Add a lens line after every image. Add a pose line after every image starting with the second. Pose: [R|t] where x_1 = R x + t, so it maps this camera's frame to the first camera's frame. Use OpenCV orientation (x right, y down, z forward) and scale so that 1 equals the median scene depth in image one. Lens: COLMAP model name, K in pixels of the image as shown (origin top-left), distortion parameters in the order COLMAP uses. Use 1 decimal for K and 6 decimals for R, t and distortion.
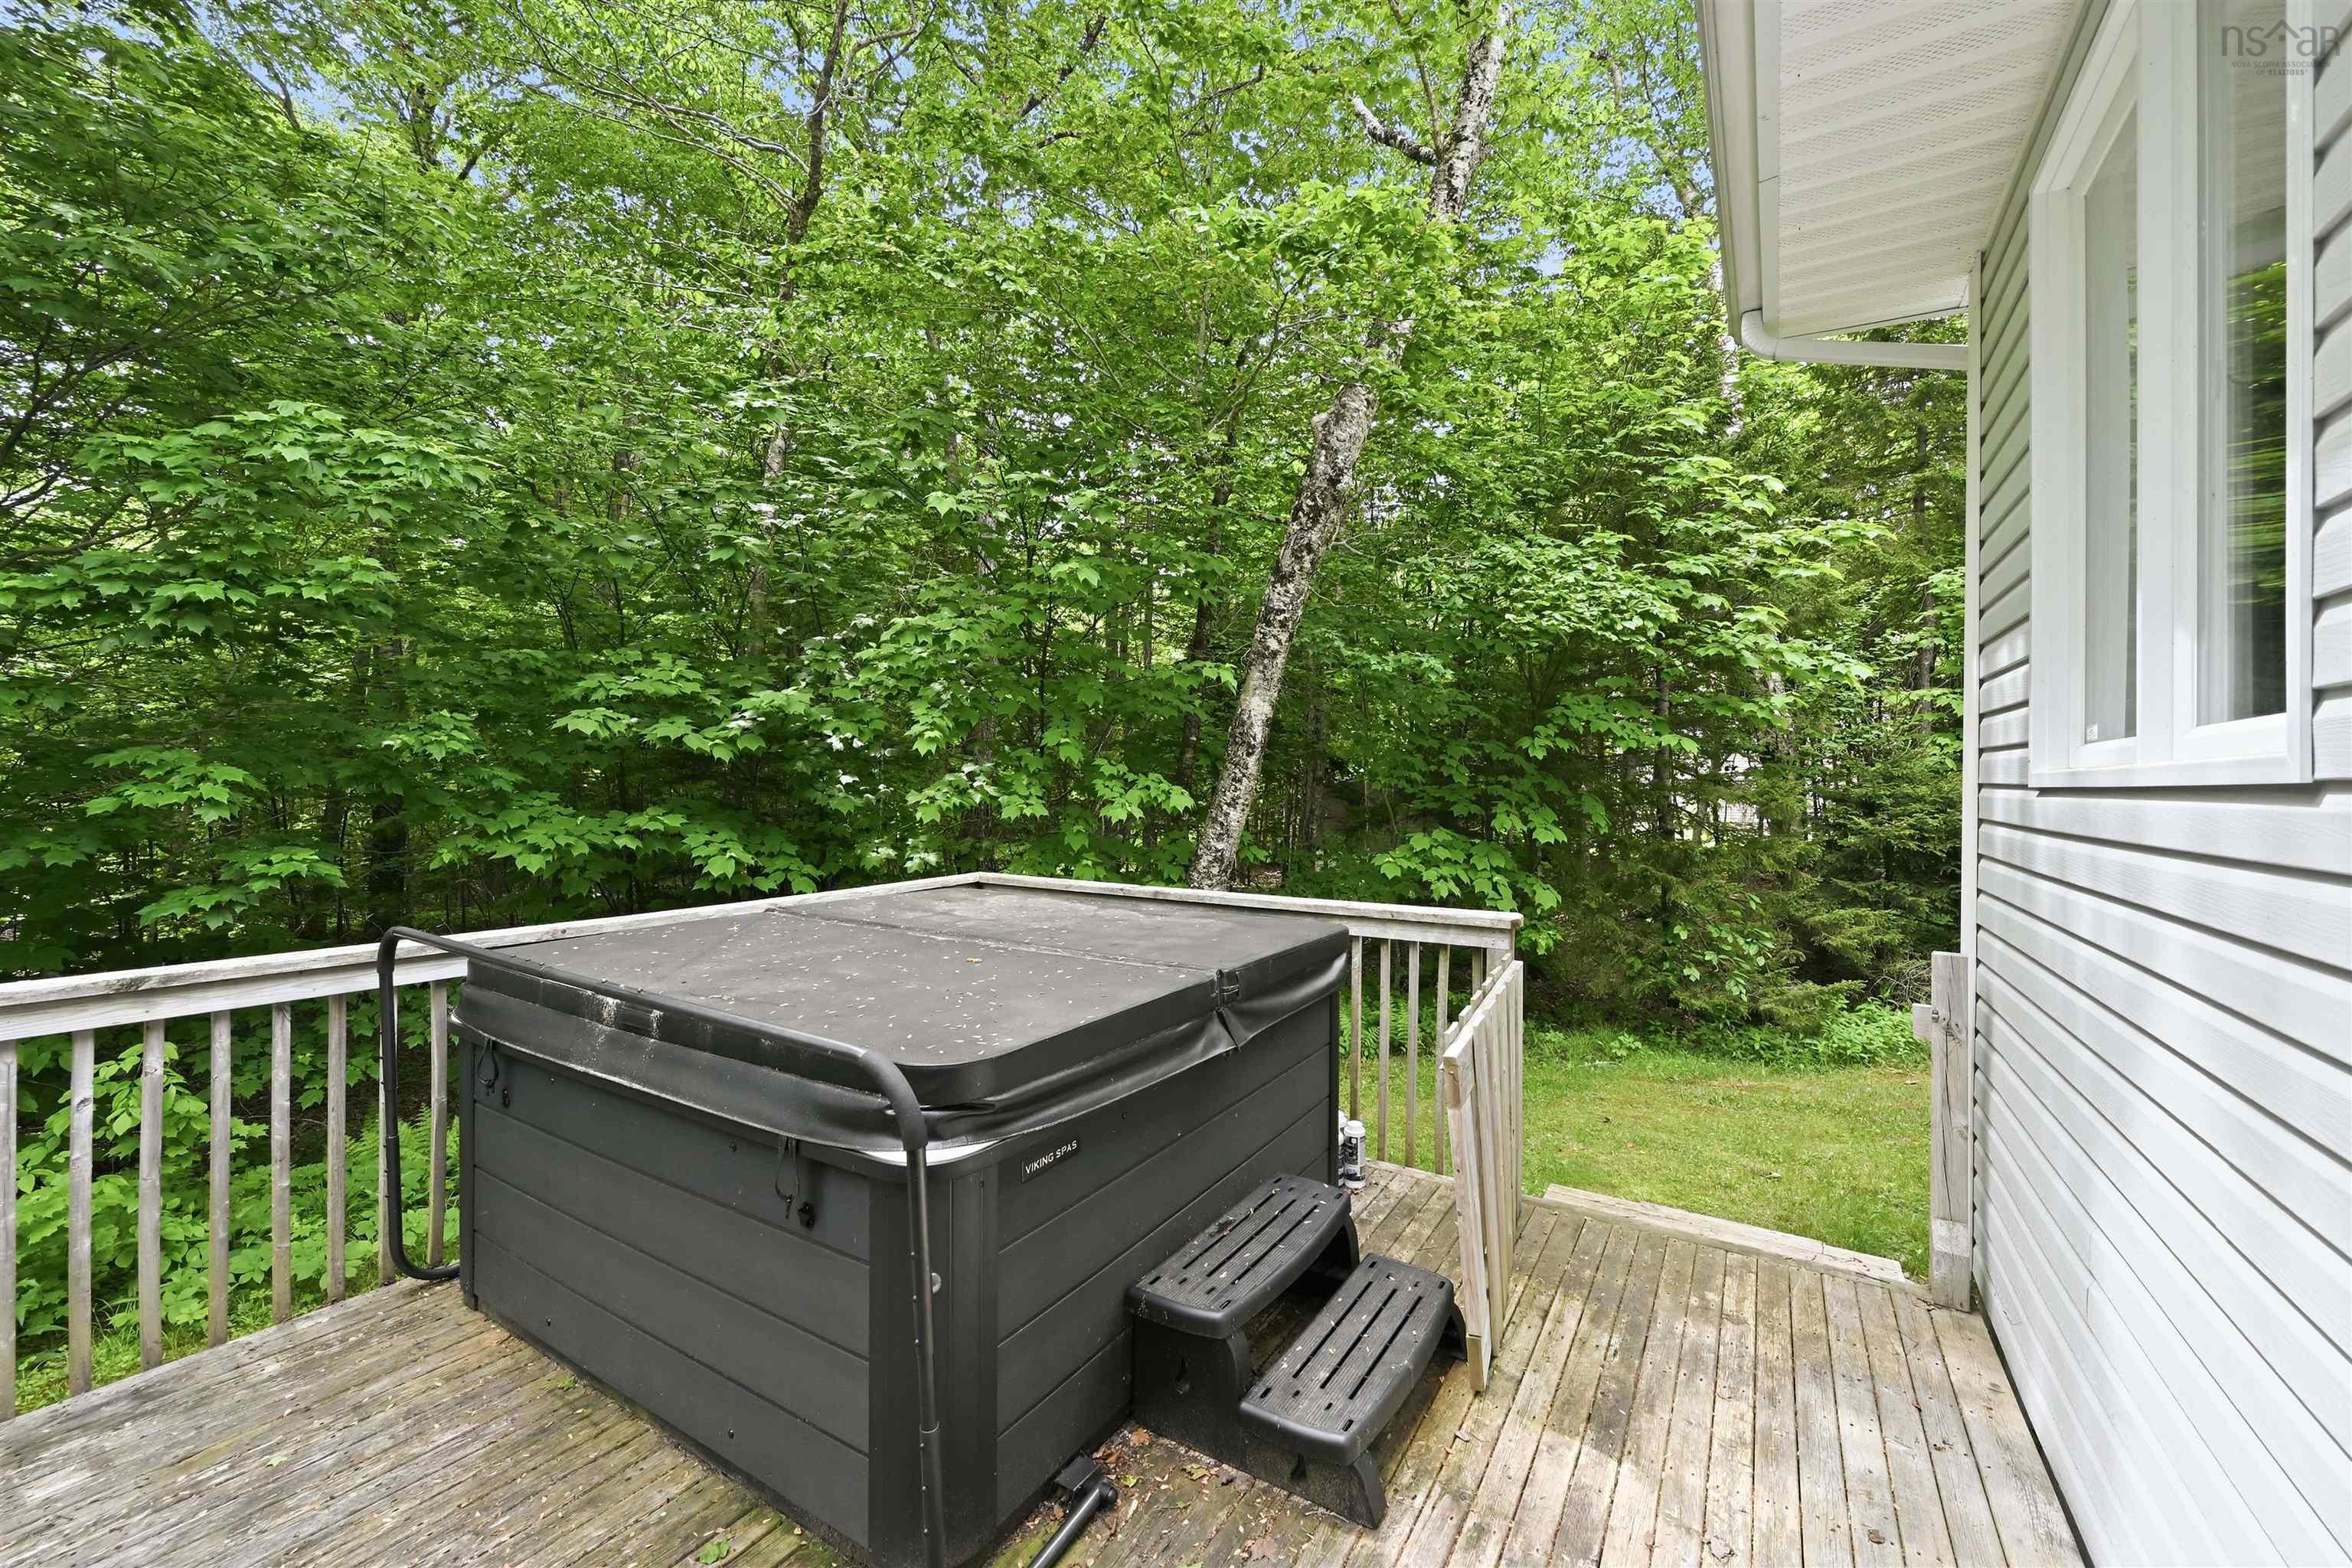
lens RADIAL K [[957.5, 0, 1176.0], [0, 957.5, 784.0], [0, 0, 1]] dist [-0.000759, -0.000042]
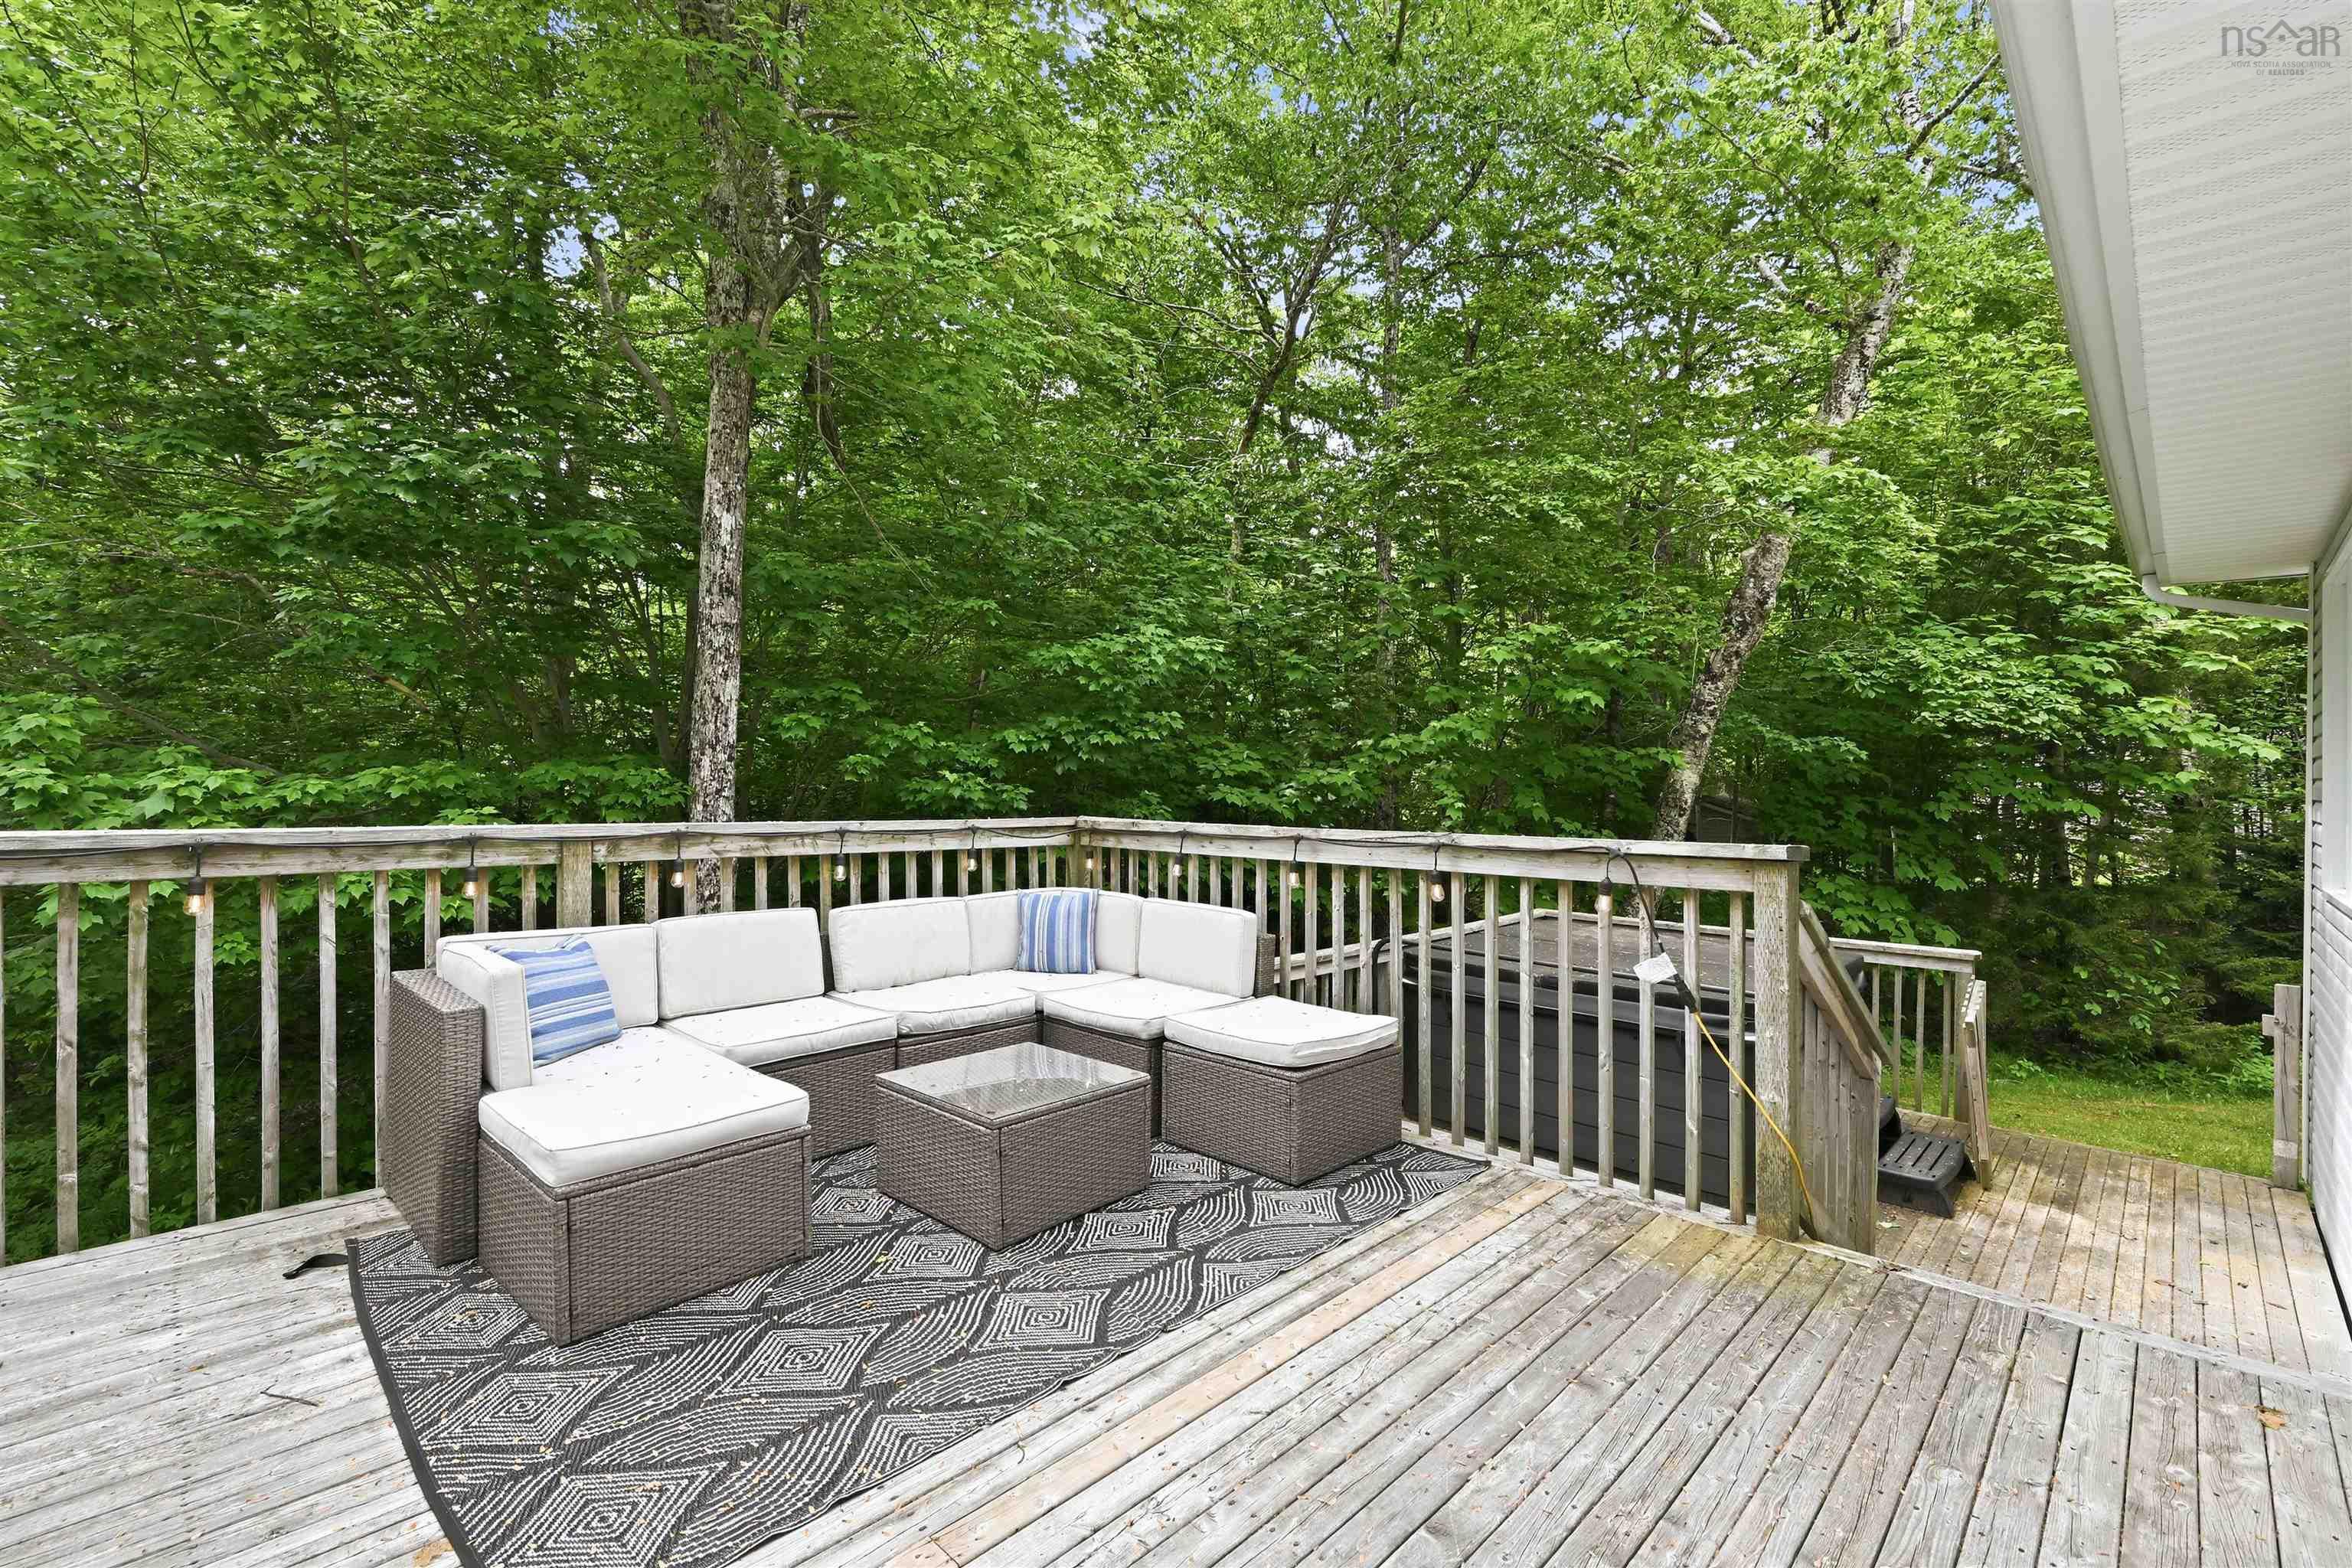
lens RADIAL K [[1021.8, 0, 1176.0], [0, 1021.8, 784.0], [0, 0, 1]] dist [0.000940, 0.000360]
pose [[0.974377, 0.002654, -0.224906, -0.279017], [-0.004015, 0.999976, -0.005595, -0.064319], [0.224886, 0.006355, 0.974364, -0.480294]]
